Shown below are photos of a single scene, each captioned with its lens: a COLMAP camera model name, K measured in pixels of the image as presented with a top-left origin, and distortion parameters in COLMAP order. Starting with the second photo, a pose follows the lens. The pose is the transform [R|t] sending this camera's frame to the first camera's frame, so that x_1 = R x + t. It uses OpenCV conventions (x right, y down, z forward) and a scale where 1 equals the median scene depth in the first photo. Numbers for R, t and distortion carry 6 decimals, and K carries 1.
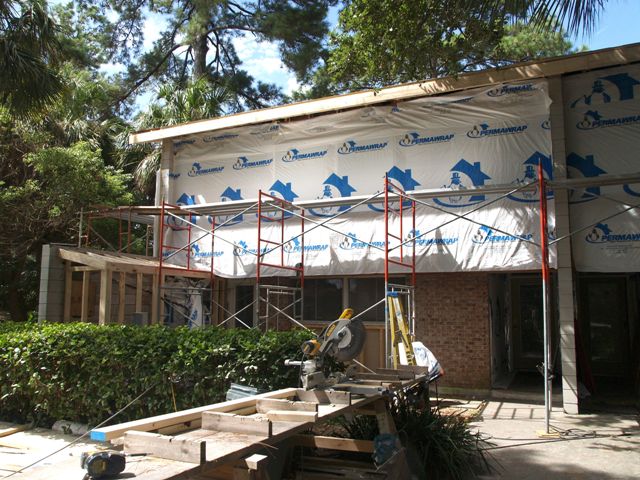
lens RADIAL K [[537.3, 0, 318.7], [0, 537.3, 242.1], [0, 0, 1]] dist [-0.041564, 0.041750]
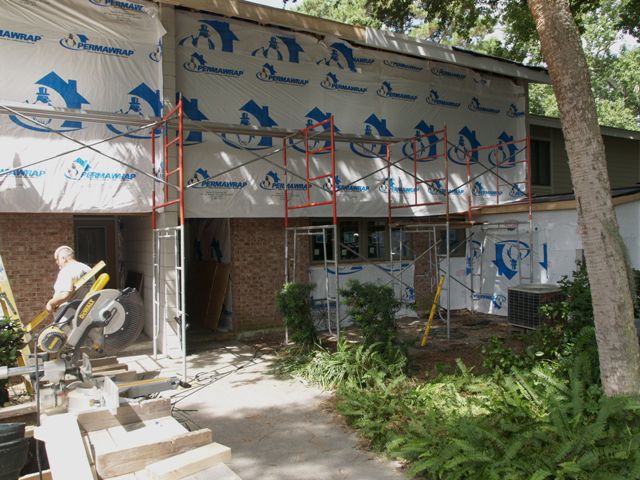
lens RADIAL K [[537.3, 0, 320.4], [0, 537.3, 239.4], [0, 0, 1]] dist [-0.041564, 0.041750]
pose [[0.564190, -0.019436, 0.825416, -0.173898], [-0.071932, 0.994765, 0.072591, 0.007411], [-0.822506, -0.100328, 0.559838, 0.211973]]
